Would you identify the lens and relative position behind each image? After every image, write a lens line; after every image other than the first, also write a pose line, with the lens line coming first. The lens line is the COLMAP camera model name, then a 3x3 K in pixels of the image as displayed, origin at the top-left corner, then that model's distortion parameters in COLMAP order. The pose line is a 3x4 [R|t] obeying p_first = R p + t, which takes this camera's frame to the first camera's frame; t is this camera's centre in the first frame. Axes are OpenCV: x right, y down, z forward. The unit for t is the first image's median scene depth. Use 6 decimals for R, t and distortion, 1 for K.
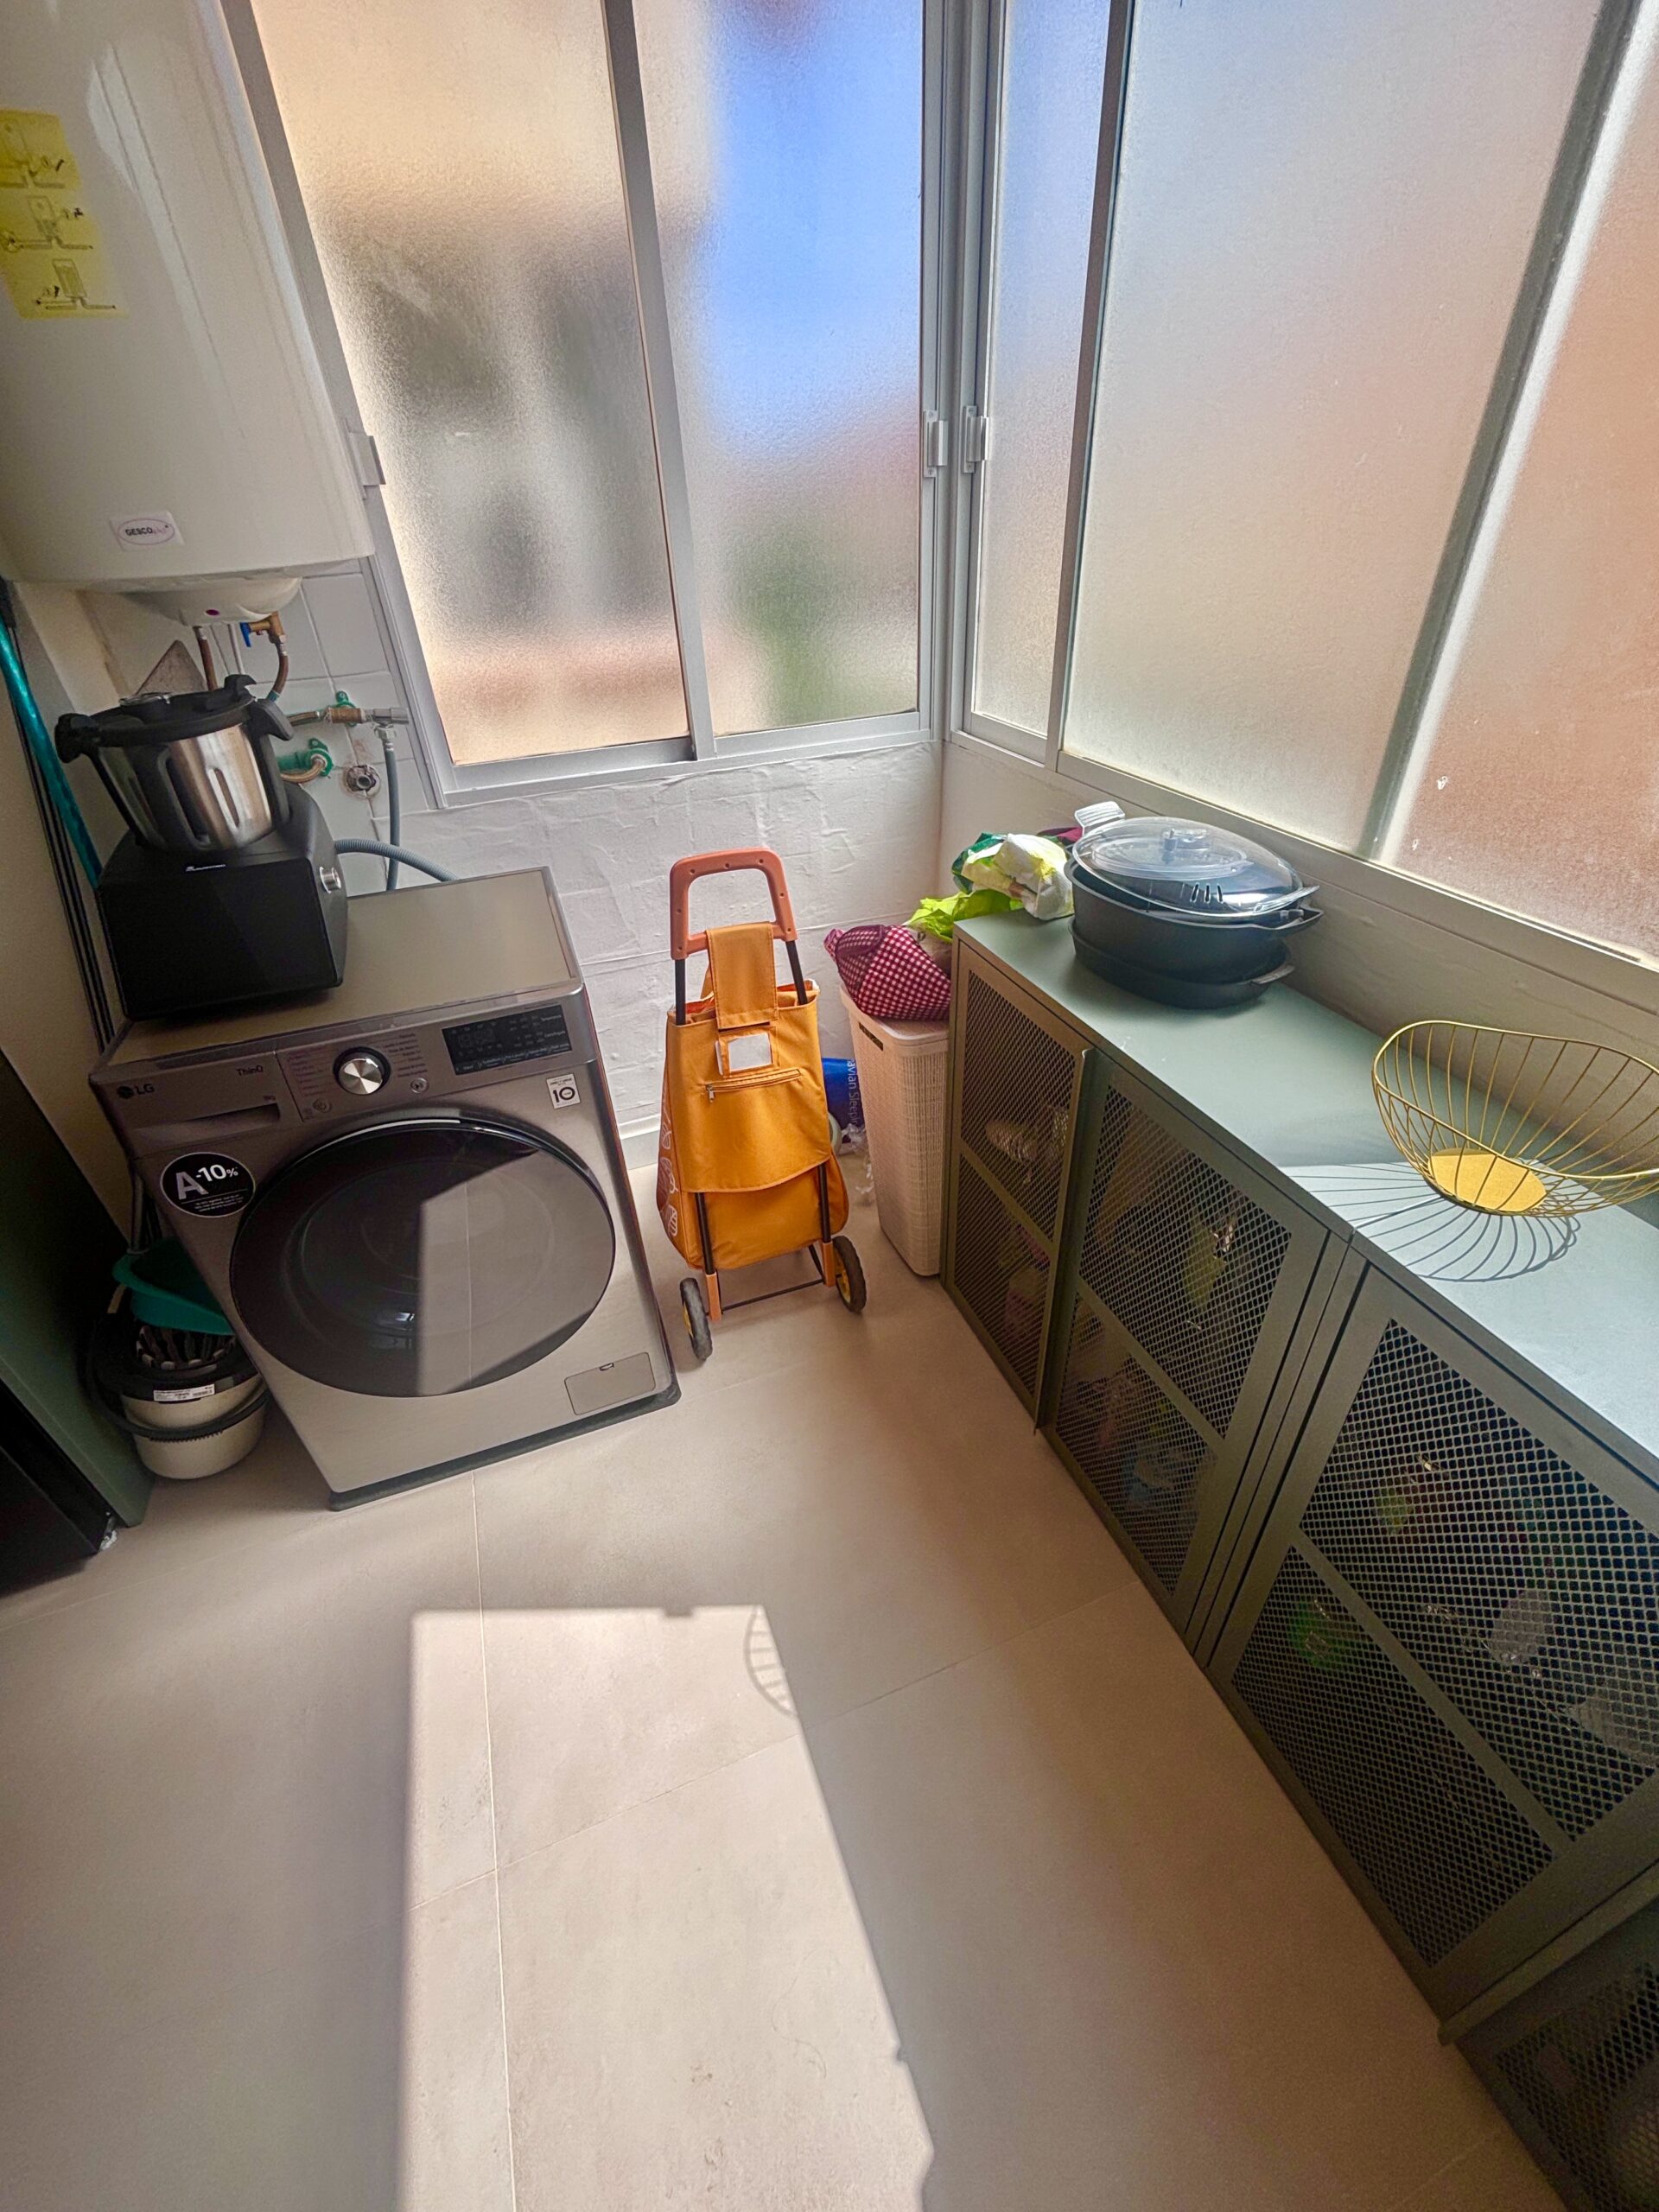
lens RADIAL K [[895.3, 0, 825.1], [0, 895.3, 1103.4], [0, 0, 1]] dist [-0.002434, 0.000347]
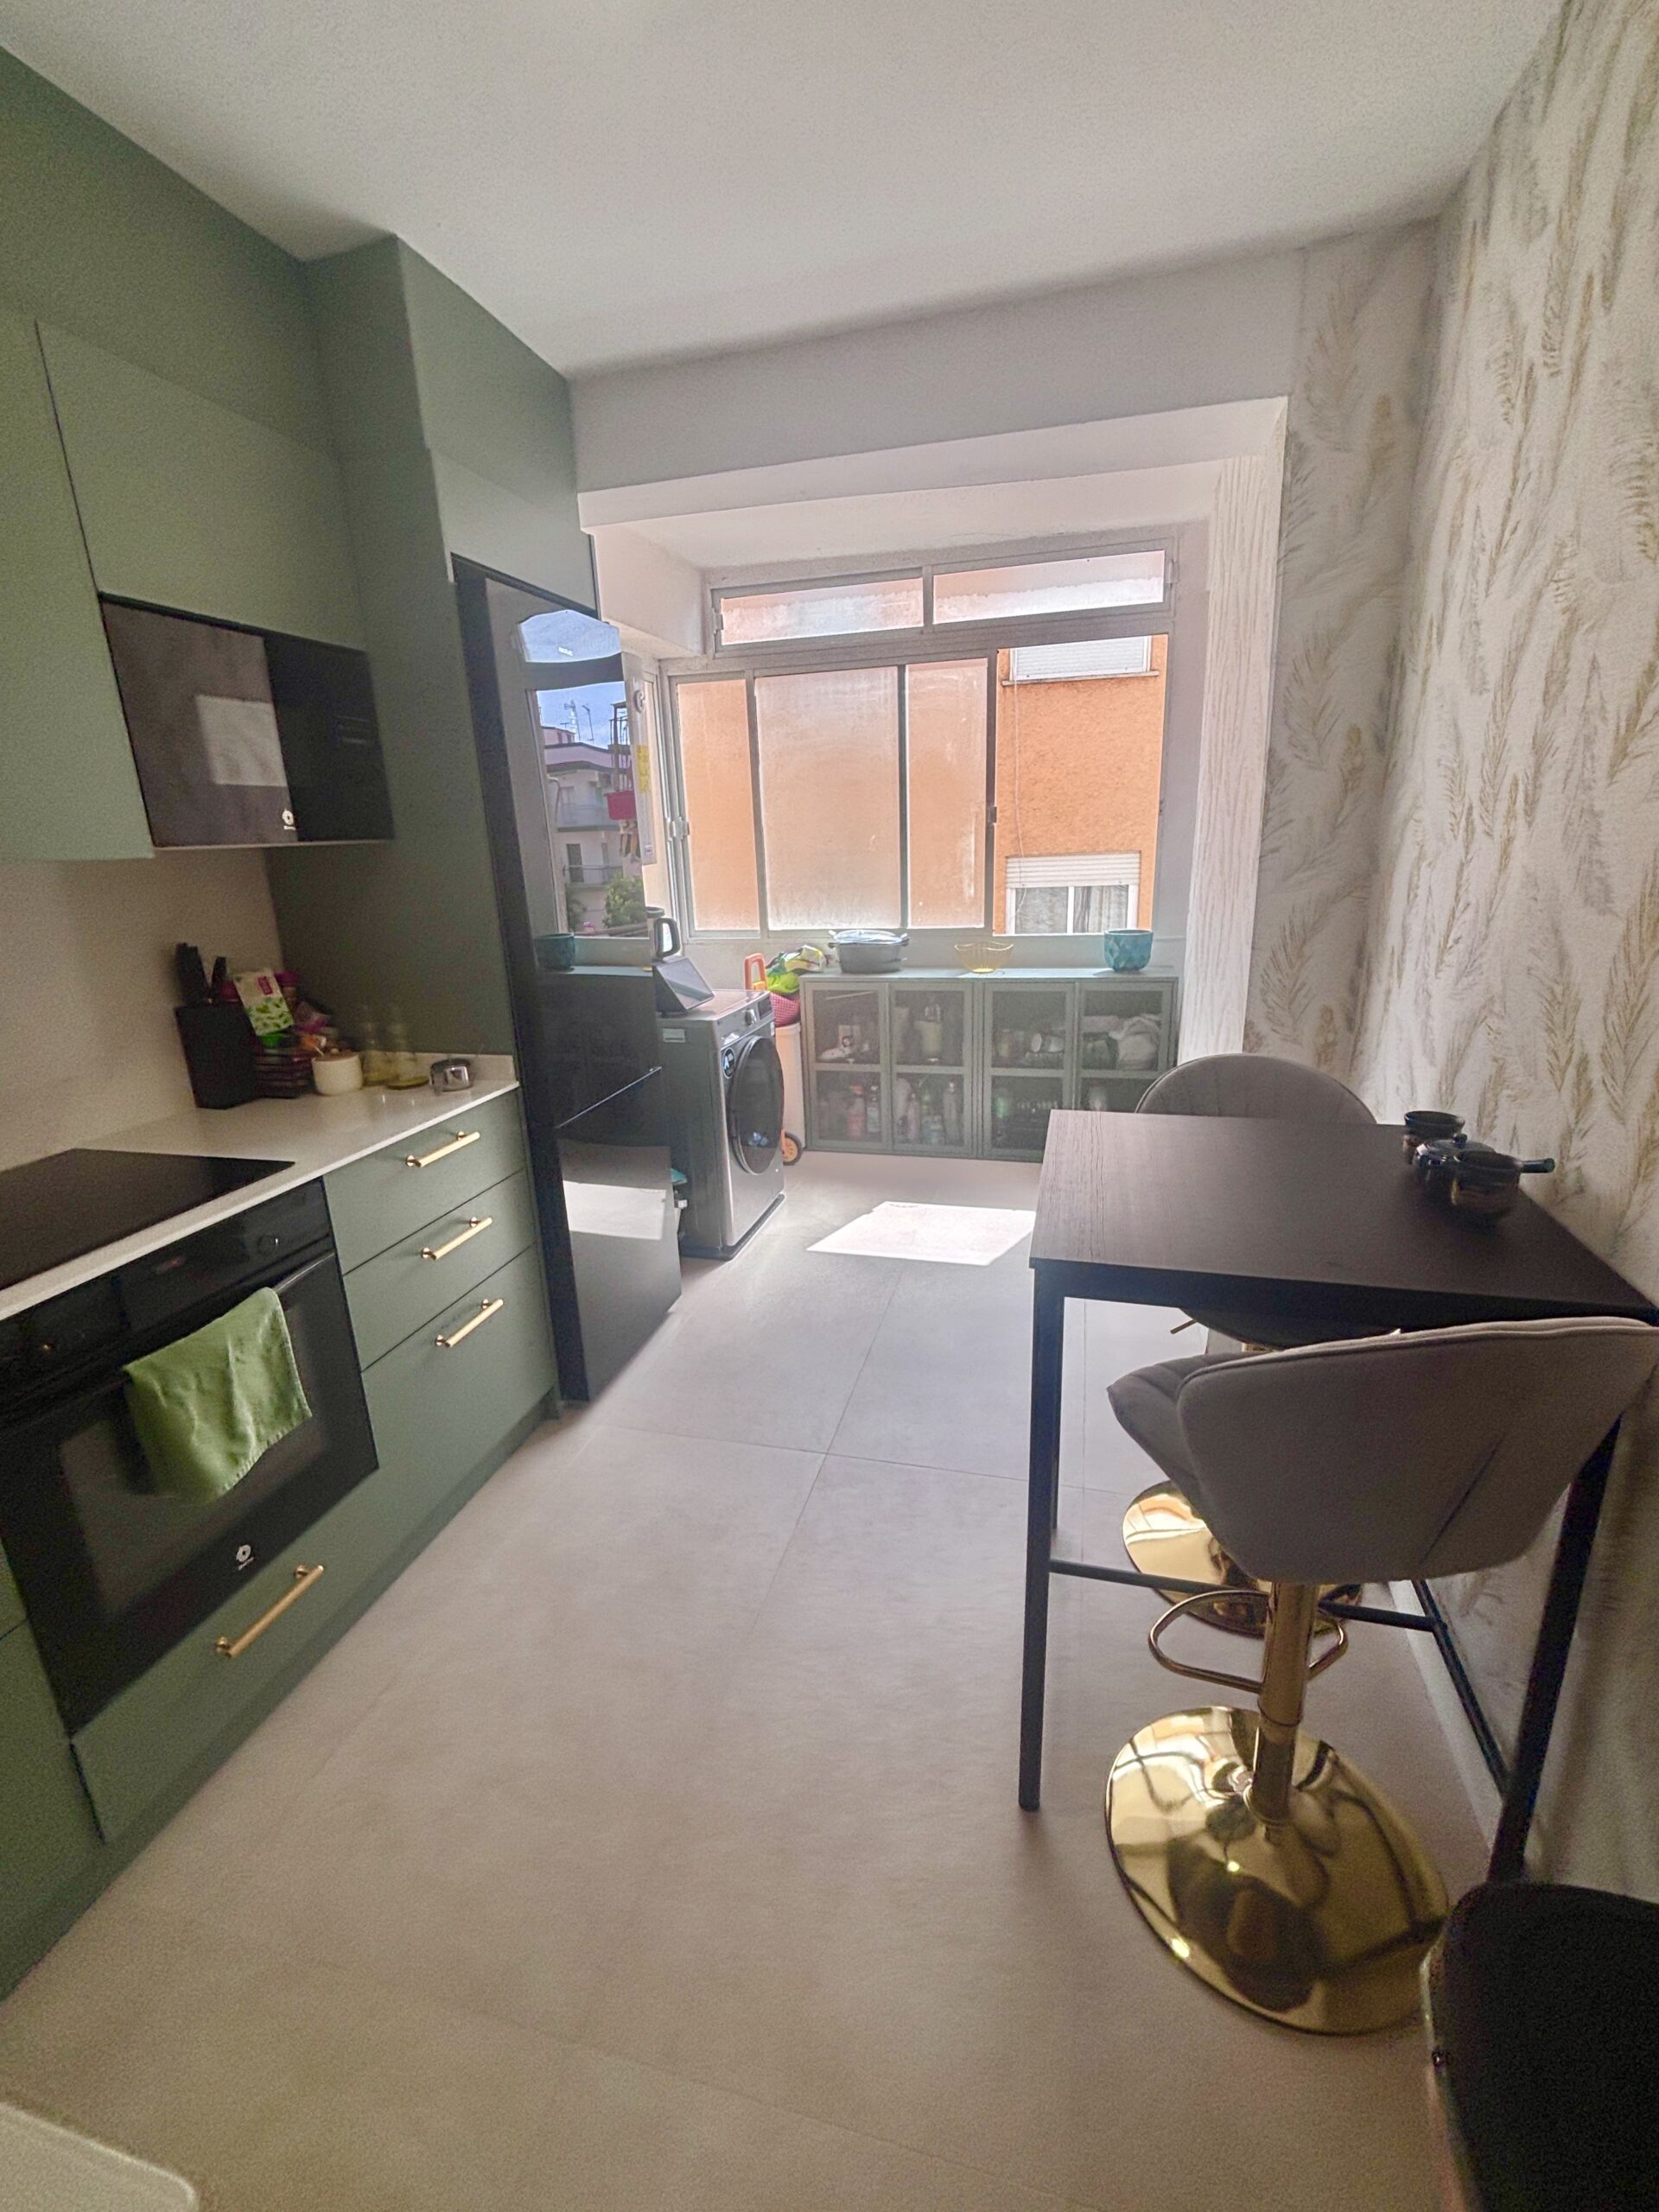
lens RADIAL K [[948.9, 0, 834.5], [0, 948.9, 1103.6], [0, 0, 1]] dist [0.011094, -0.016885]
pose [[0.575883, -0.203880, 0.791702, -2.346566], [0.462144, 0.880013, -0.109541, 0.547819], [-0.674375, 0.428963, 0.601007, -0.709387]]
